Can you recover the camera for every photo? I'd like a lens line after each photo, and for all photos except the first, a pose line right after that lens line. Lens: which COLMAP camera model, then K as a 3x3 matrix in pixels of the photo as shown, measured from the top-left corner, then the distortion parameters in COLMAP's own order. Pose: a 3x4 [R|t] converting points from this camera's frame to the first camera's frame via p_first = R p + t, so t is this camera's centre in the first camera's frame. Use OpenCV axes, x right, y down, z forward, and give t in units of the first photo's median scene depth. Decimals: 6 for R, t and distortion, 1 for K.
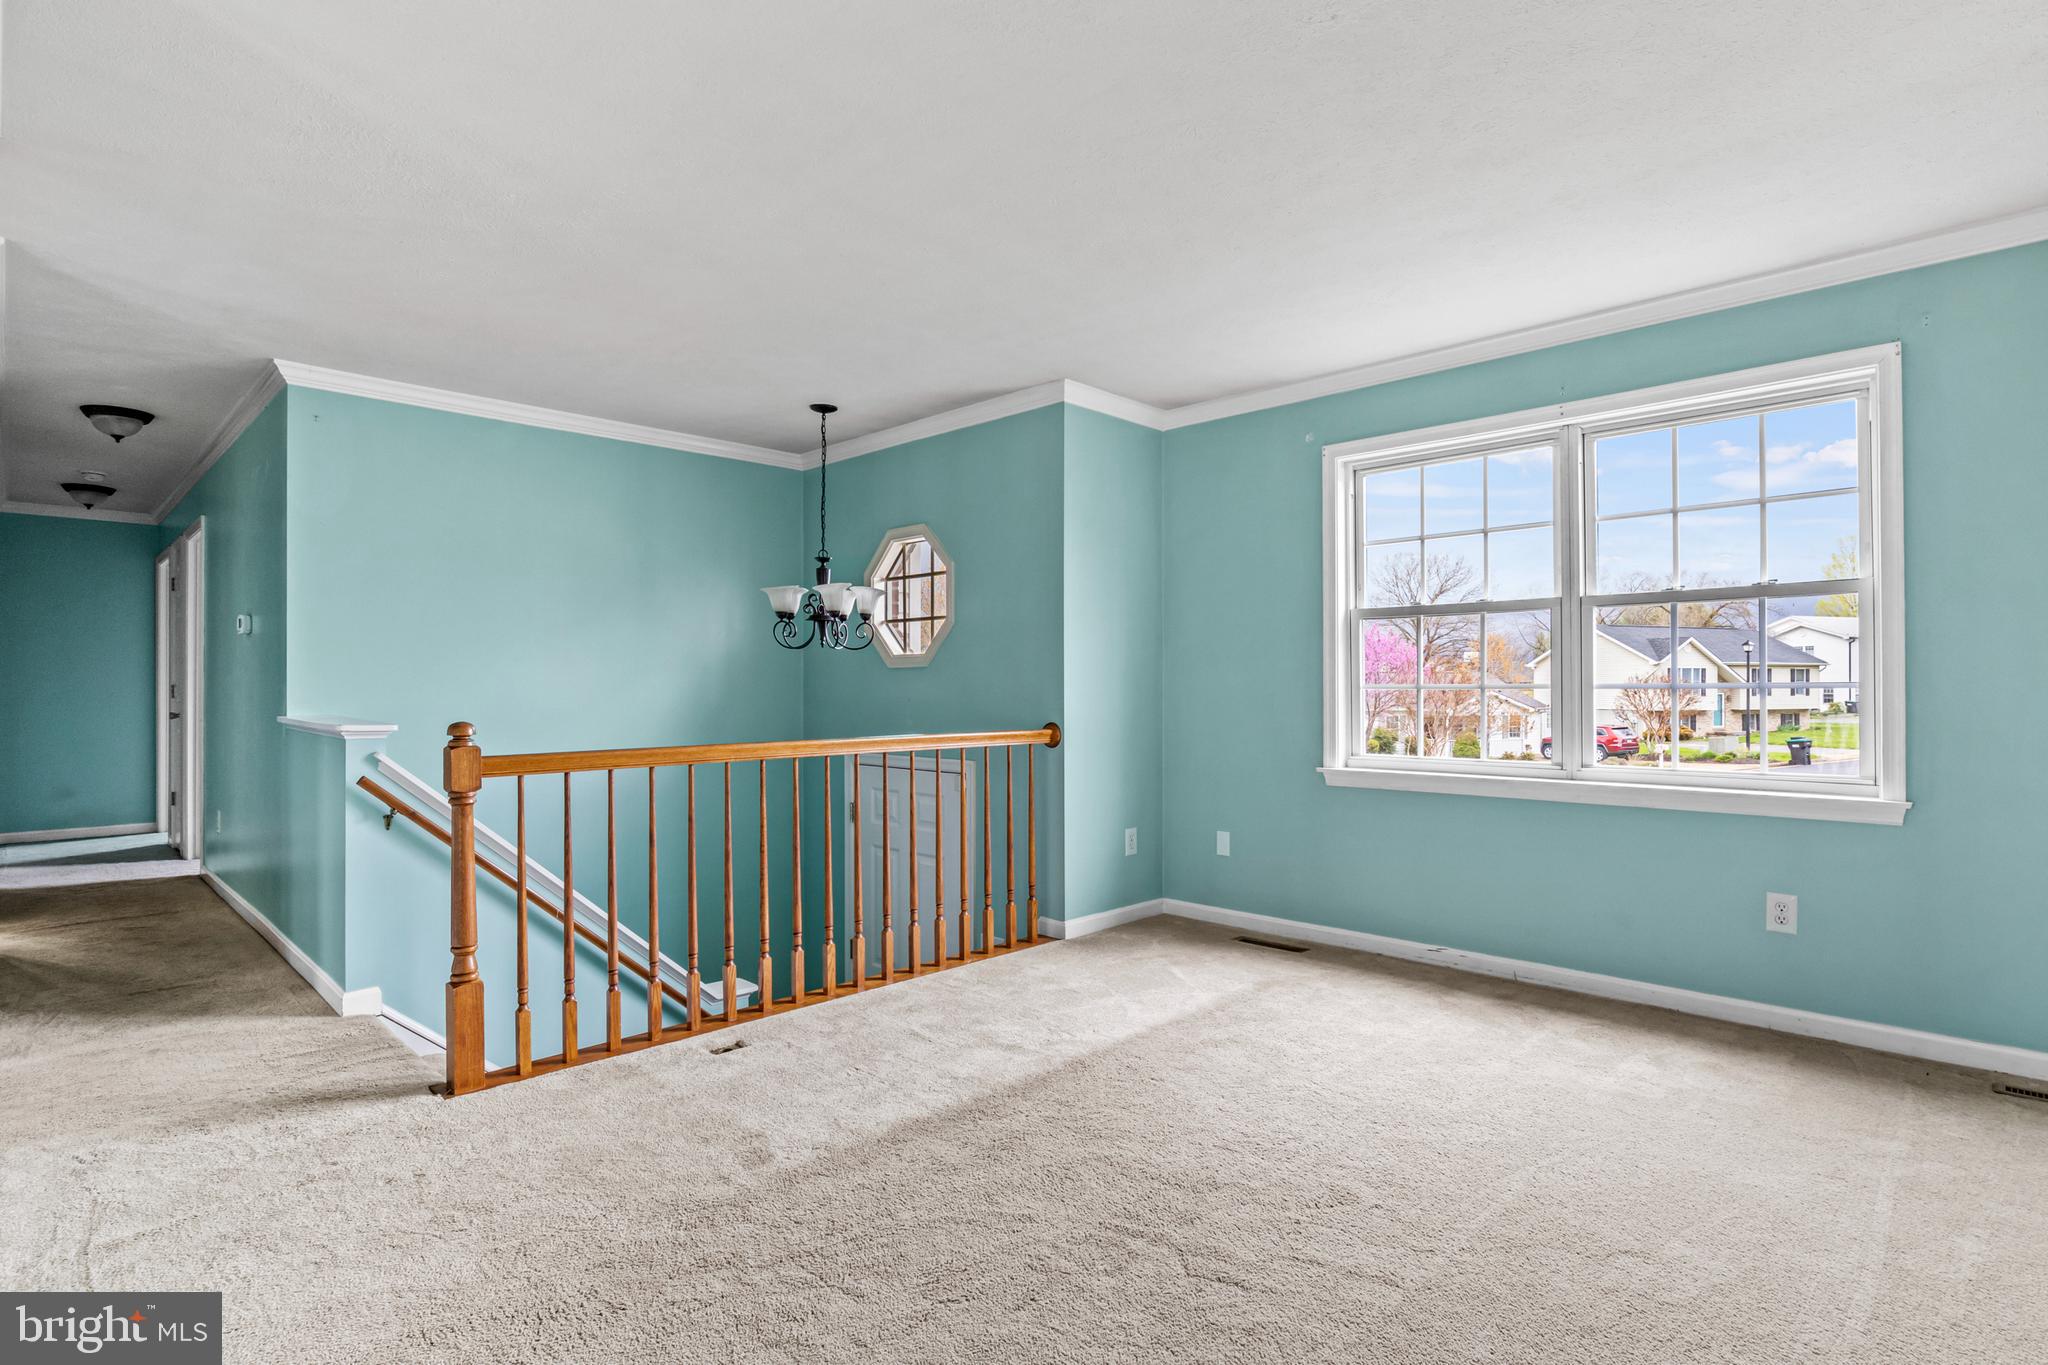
lens RADIAL K [[1038.0, 0, 1024.0], [0, 1038.0, 682.5], [0, 0, 1]] dist [-0.001982, -0.000116]
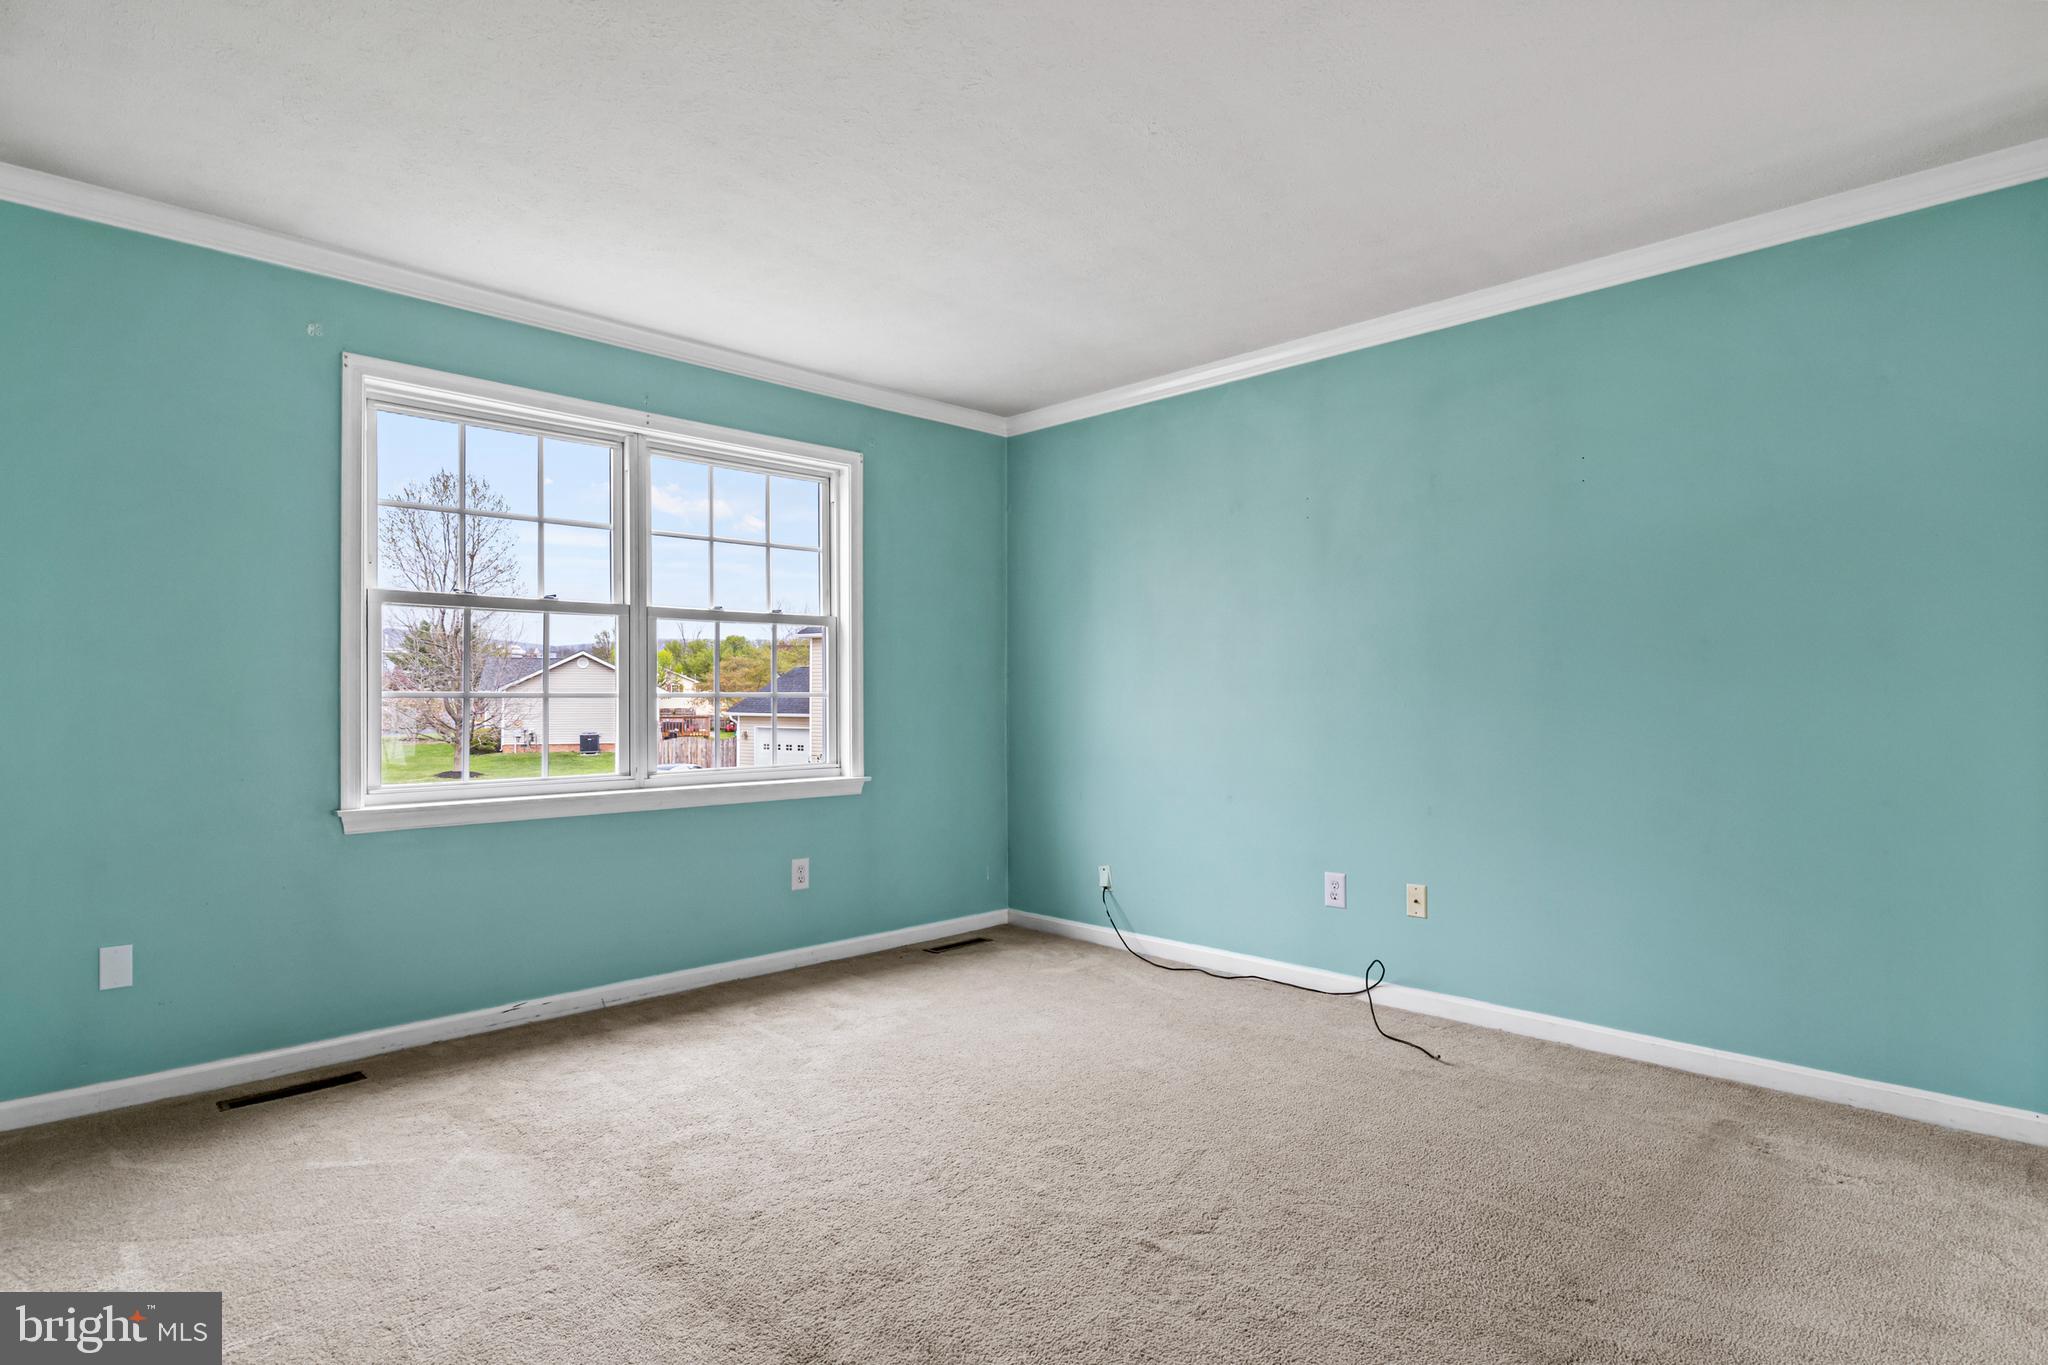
lens RADIAL K [[1092.5, 0, 1024.0], [0, 1092.5, 682.5], [0, 0, 1]] dist [0.000002, -0.000270]
pose [[-0.009579, 0.012777, 0.999872, -0.563427], [-0.007421, 0.999890, -0.012849, 0.002674], [-0.999927, -0.007543, -0.009484, 0.679721]]
